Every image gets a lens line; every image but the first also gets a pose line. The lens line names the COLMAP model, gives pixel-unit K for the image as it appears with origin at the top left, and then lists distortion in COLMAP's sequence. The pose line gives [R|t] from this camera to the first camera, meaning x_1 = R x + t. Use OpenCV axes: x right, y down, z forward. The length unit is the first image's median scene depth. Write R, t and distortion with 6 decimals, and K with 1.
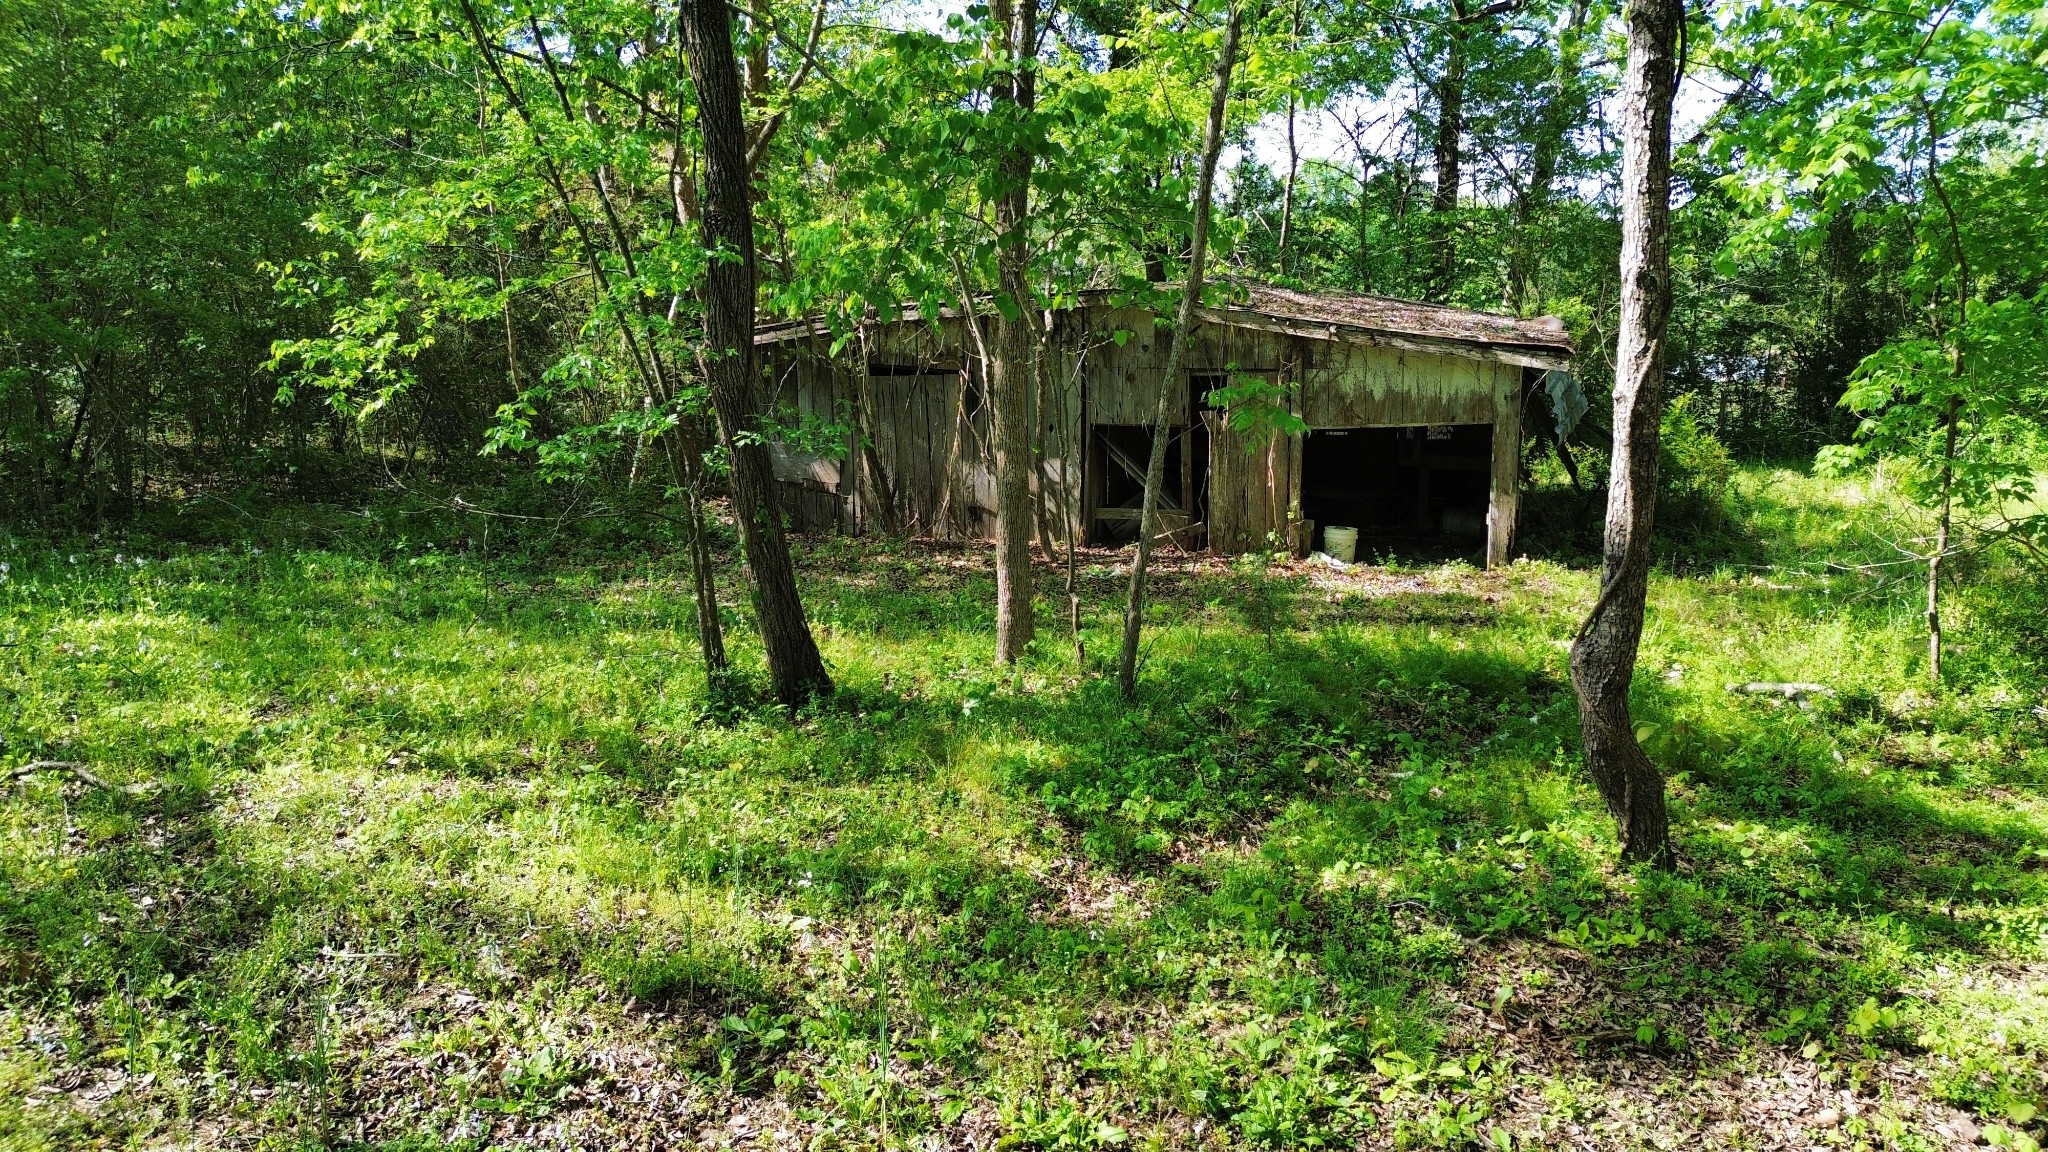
lens RADIAL K [[1528.2, 0, 1024.0], [0, 1528.2, 576.0], [0, 0, 1]] dist [0.070762, -0.150626]
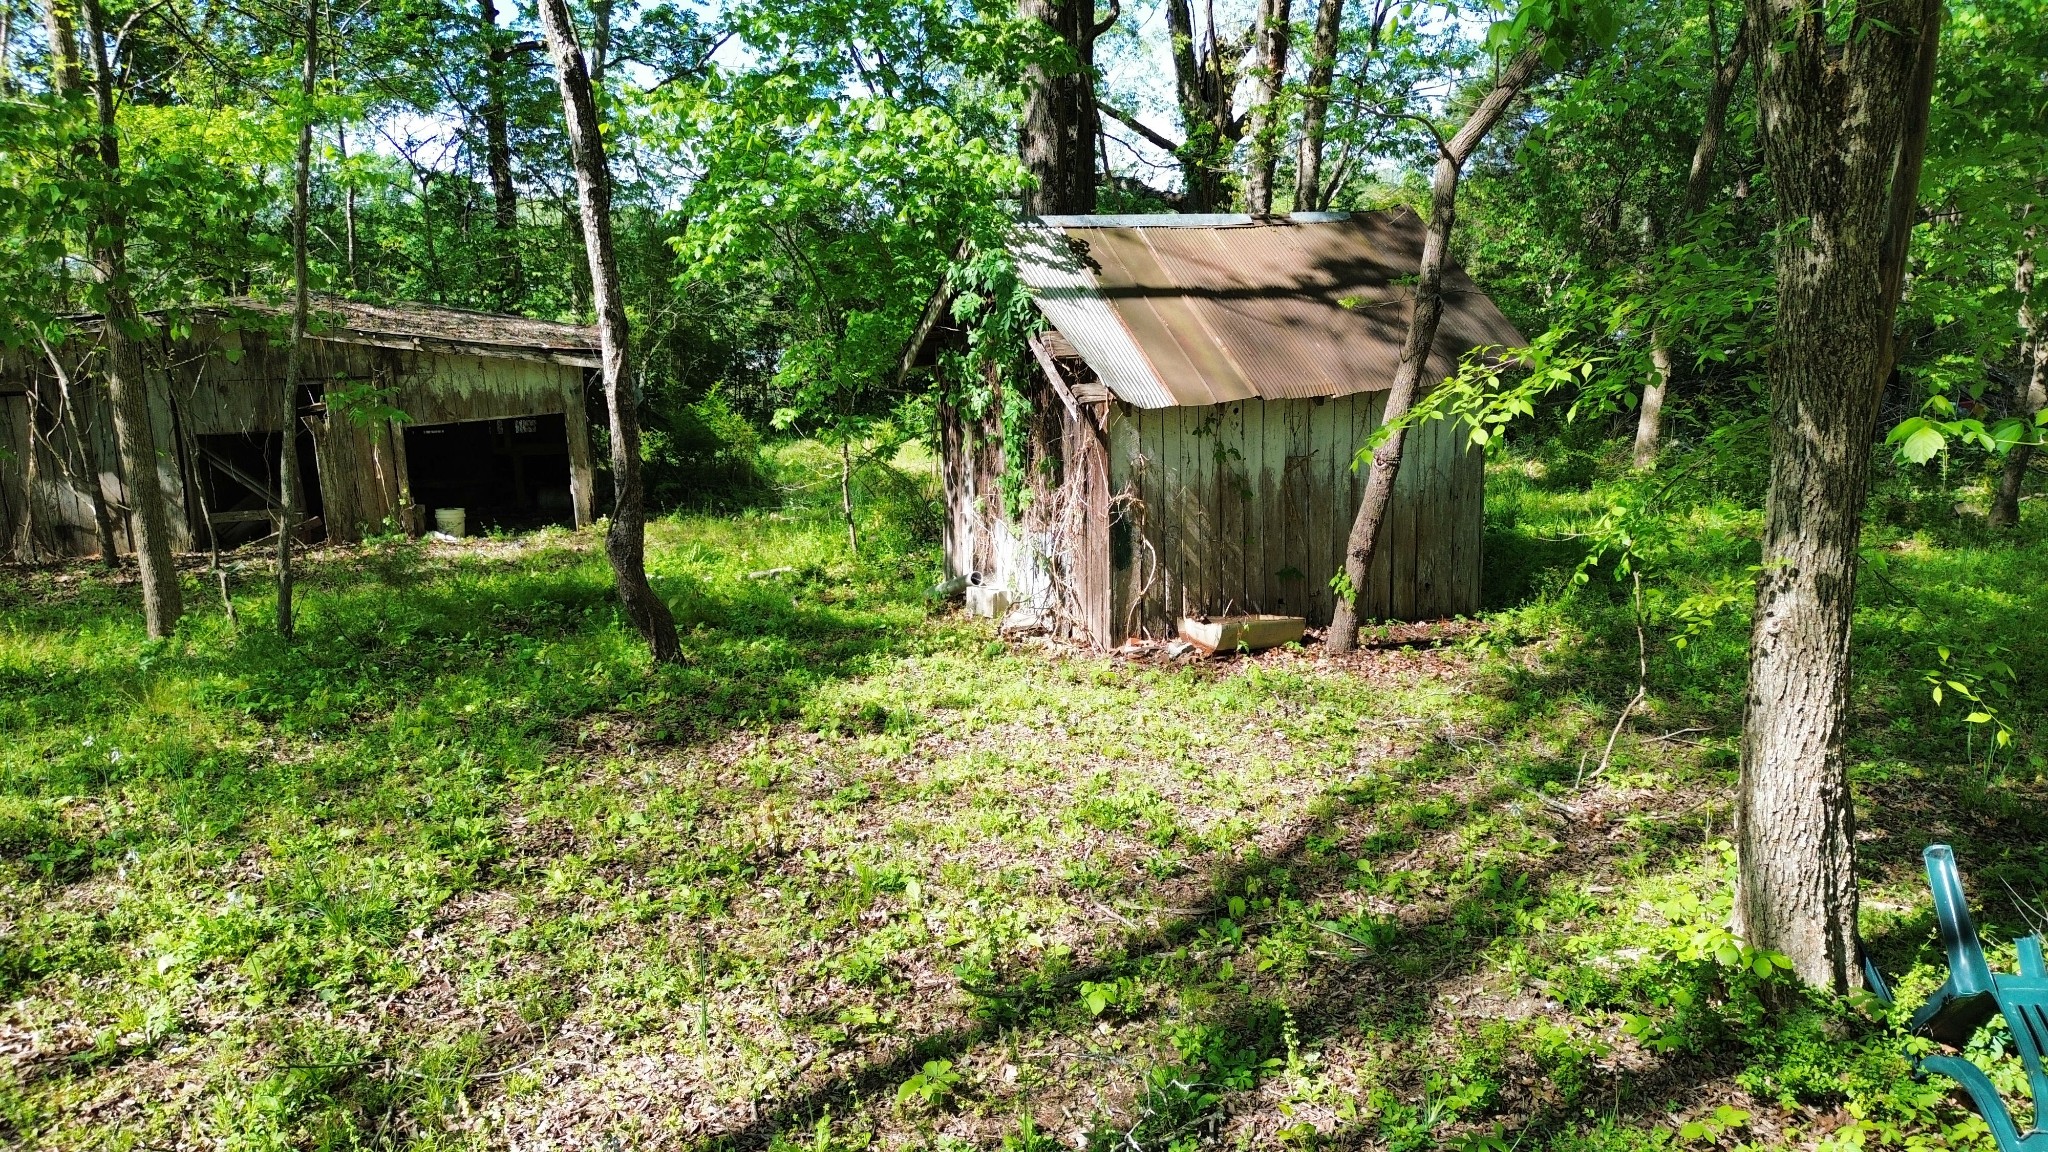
lens RADIAL K [[1488.5, 0, 1024.5], [0, 1488.5, 605.8], [0, 0, 1]] dist [0.061722, -0.008318]
pose [[0.838031, -0.131375, 0.529570, -0.047388], [0.119411, 0.991211, 0.056933, 0.031302], [-0.532395, 0.015525, 0.846354, -0.227834]]
